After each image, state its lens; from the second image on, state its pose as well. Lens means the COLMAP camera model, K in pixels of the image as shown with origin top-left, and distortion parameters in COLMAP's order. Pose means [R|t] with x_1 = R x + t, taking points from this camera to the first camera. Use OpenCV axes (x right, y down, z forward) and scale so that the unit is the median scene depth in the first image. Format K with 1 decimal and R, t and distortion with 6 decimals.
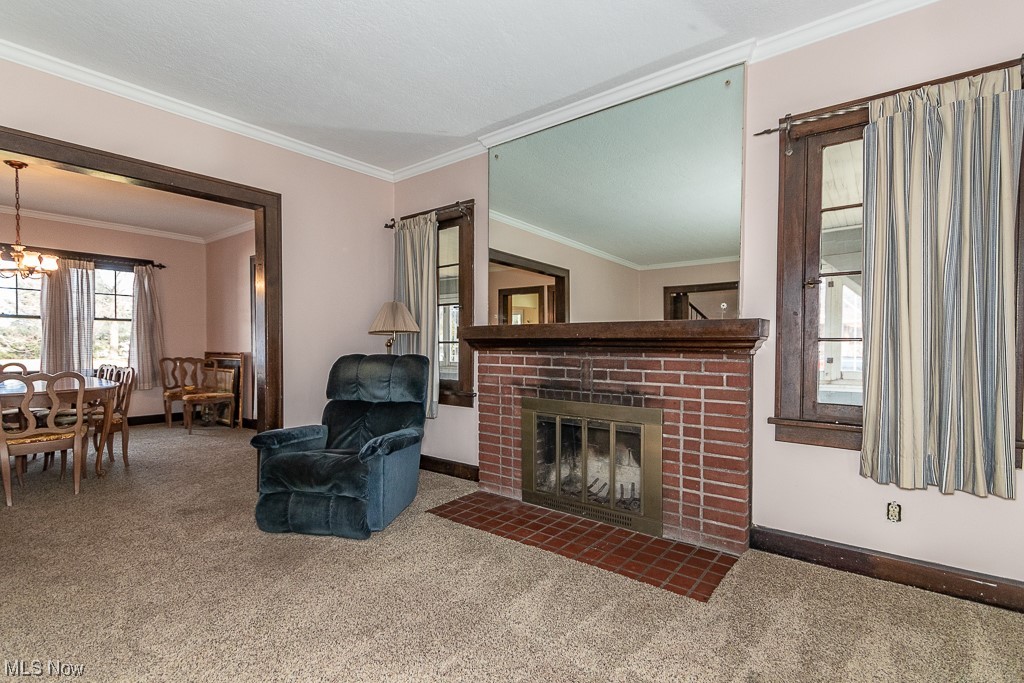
lens RADIAL K [[484.9, 0, 502.9], [0, 484.9, 354.1], [0, 0, 1]] dist [0.002454, -0.000407]
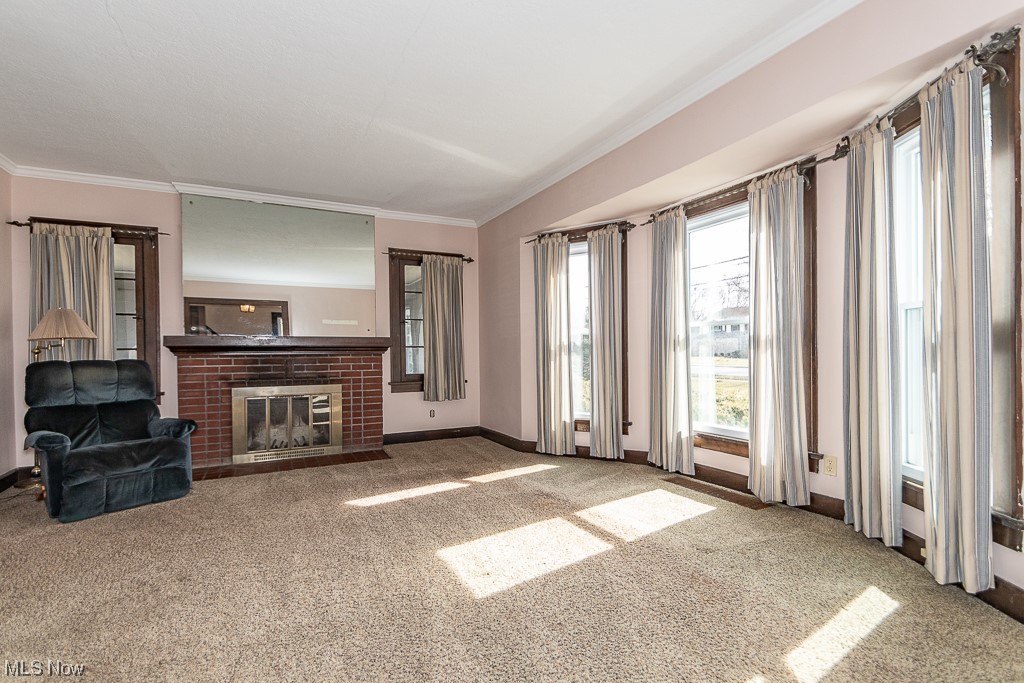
lens RADIAL K [[484.9, 0, 502.9], [0, 484.9, 354.1], [0, 0, 1]] dist [0.002454, -0.000407]
pose [[0.428049, -0.009095, 0.903710, -1.110807], [0.029721, 0.999550, -0.004018, 0.025182], [-0.903267, 0.028579, 0.428127, -0.366733]]
